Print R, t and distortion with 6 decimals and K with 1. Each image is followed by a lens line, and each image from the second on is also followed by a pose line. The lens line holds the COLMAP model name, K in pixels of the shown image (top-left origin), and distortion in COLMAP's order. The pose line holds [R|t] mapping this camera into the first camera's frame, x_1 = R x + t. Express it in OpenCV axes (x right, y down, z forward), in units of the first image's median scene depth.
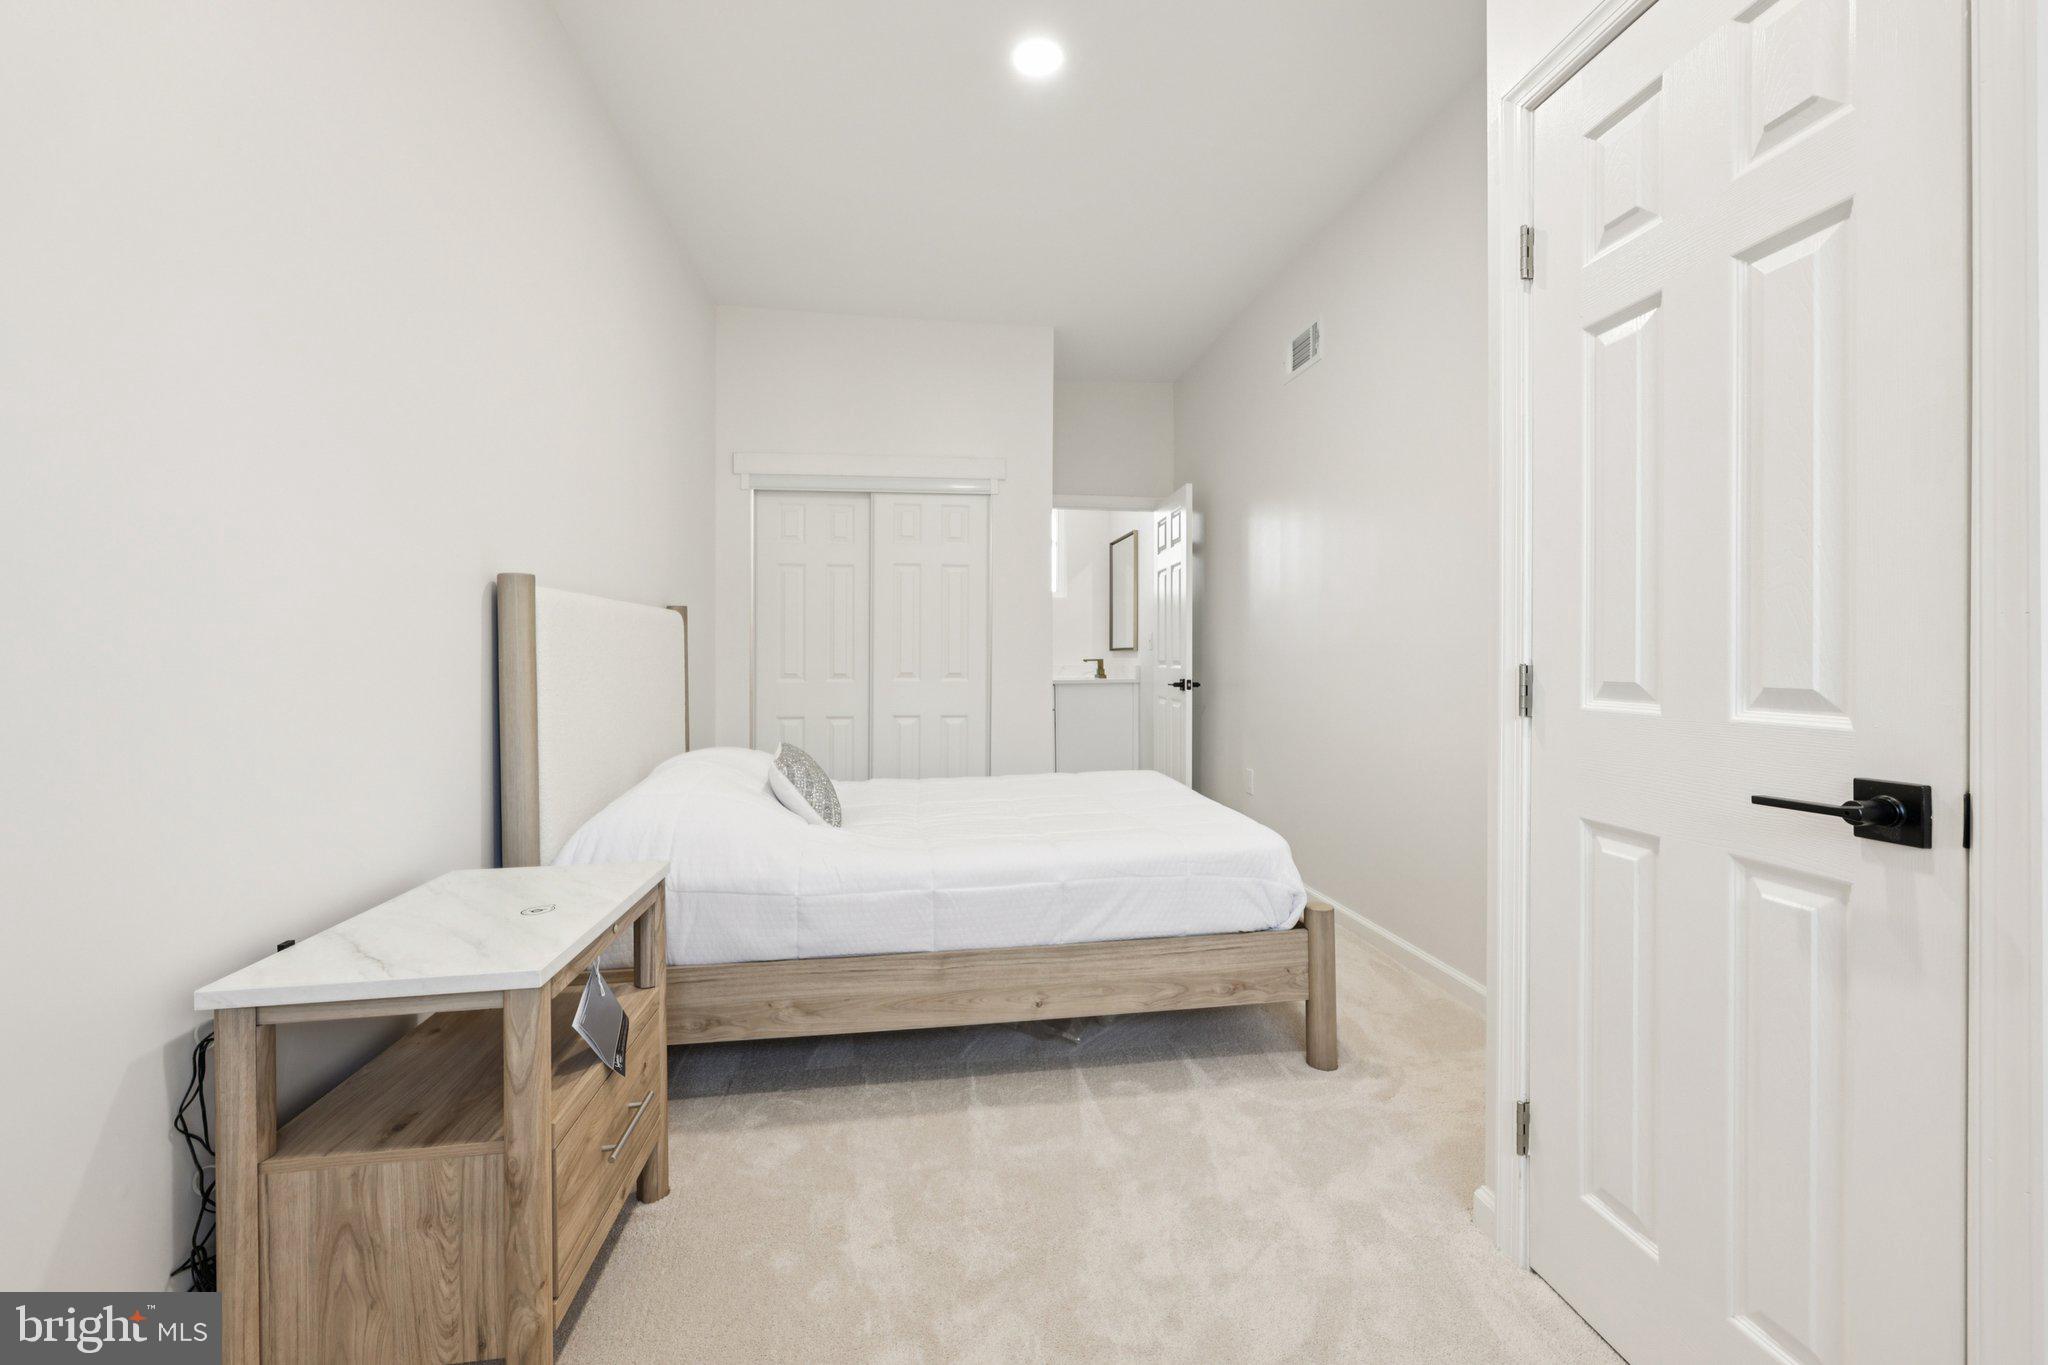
lens RADIAL K [[831.3, 0, 1028.4], [0, 831.3, 669.1], [0, 0, 1]] dist [0.001836, 0.000344]
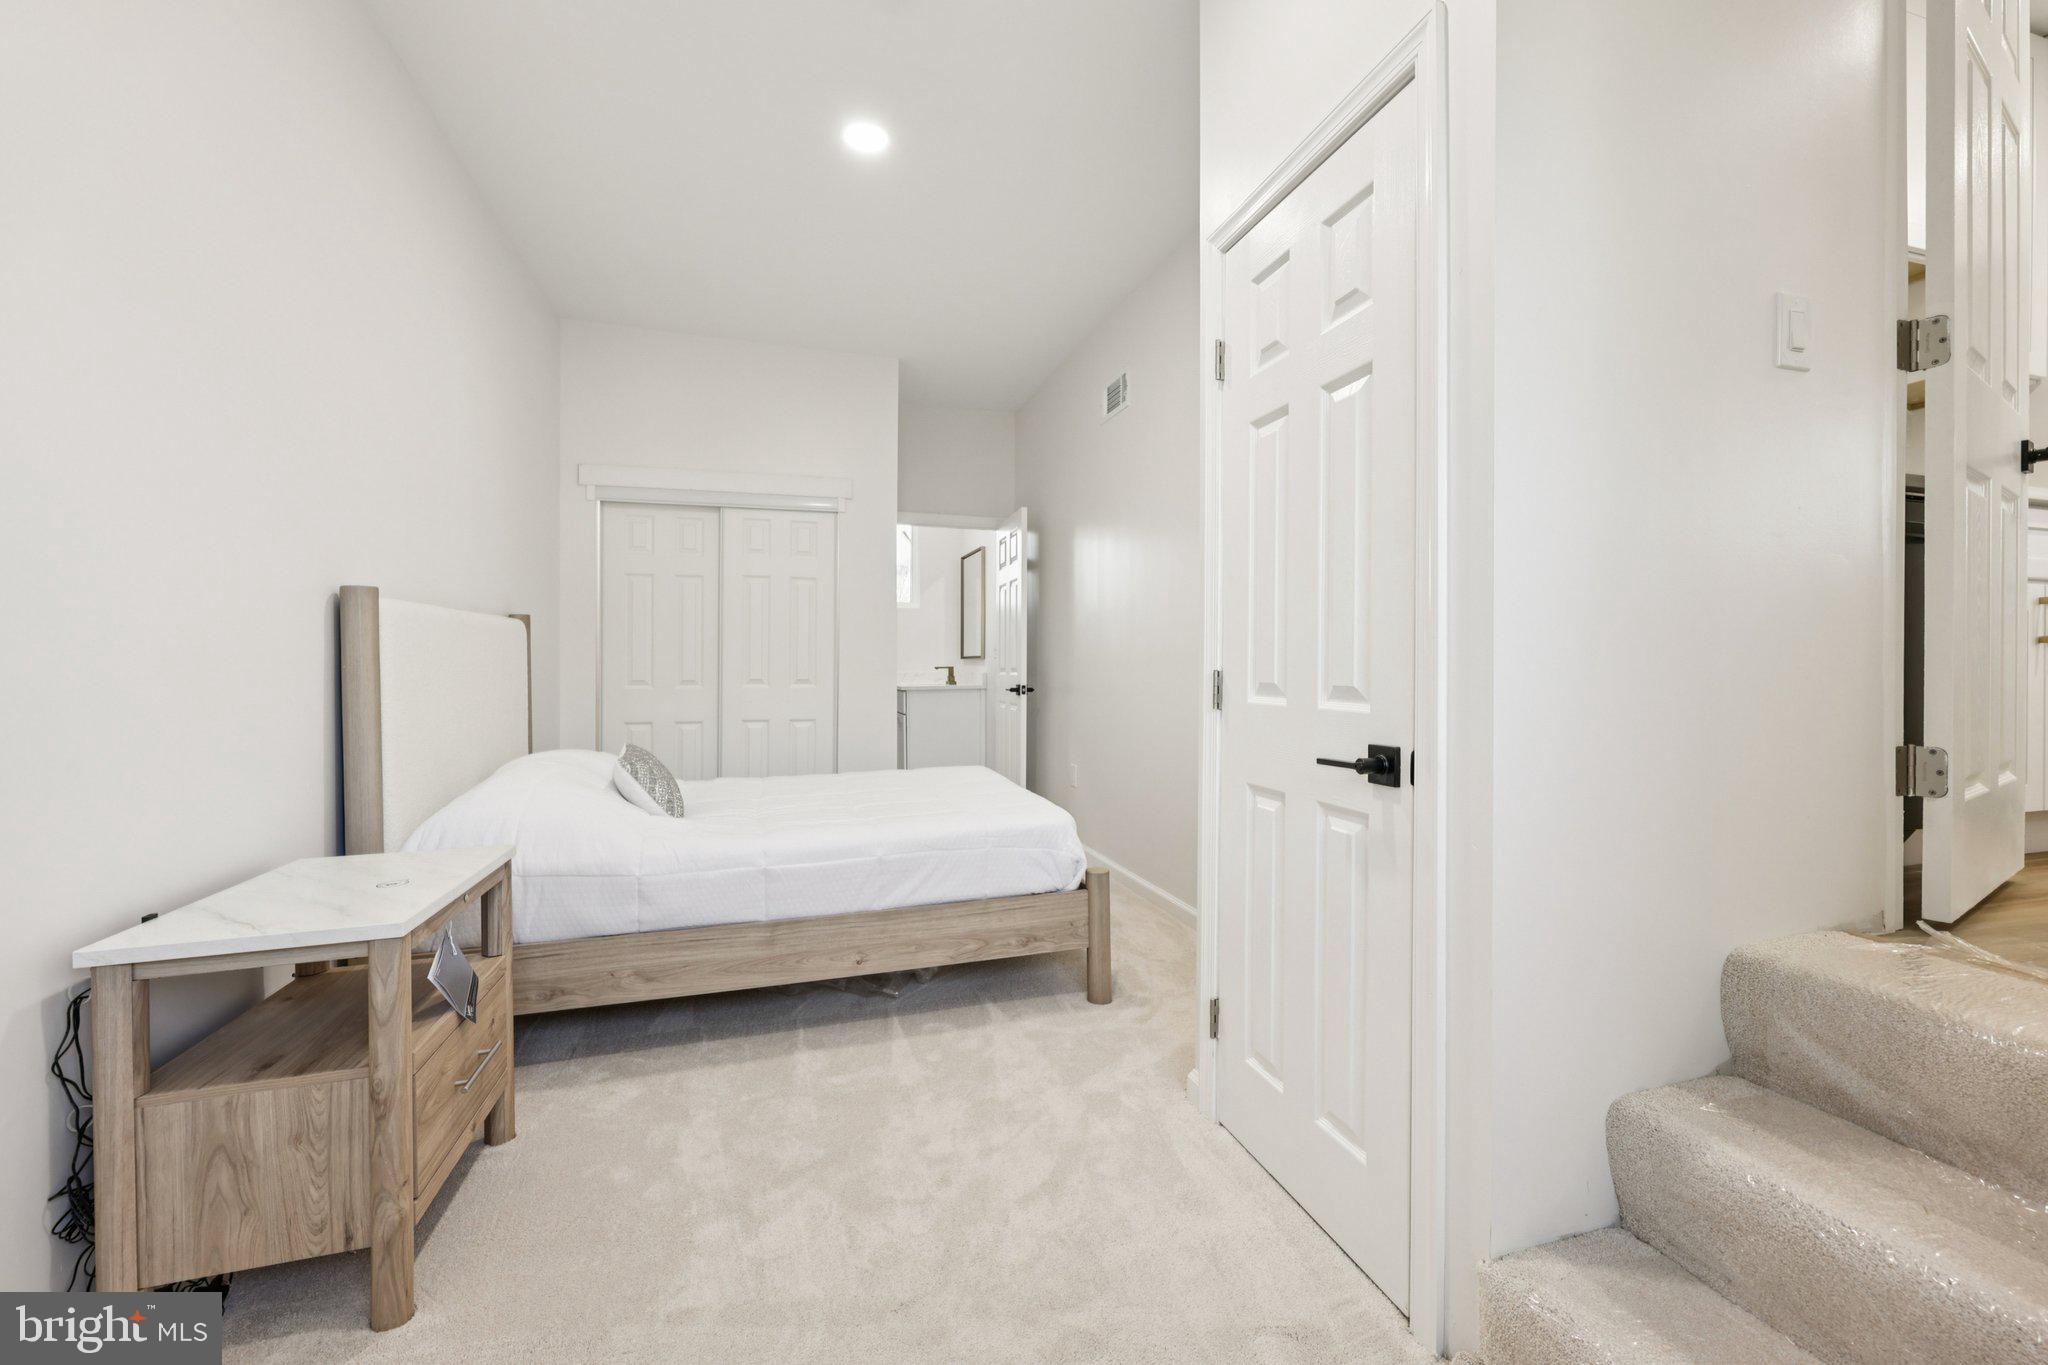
lens RADIAL K [[813.4, 0, 1028.0], [0, 813.4, 675.6], [0, 0, 1]] dist [0.000936, -0.000030]
pose [[0.986831, -0.000782, 0.161753, 0.068253], [0.000977, 0.999999, -0.001123, 0.003281], [-0.161752, 0.001266, 0.986831, -0.180848]]
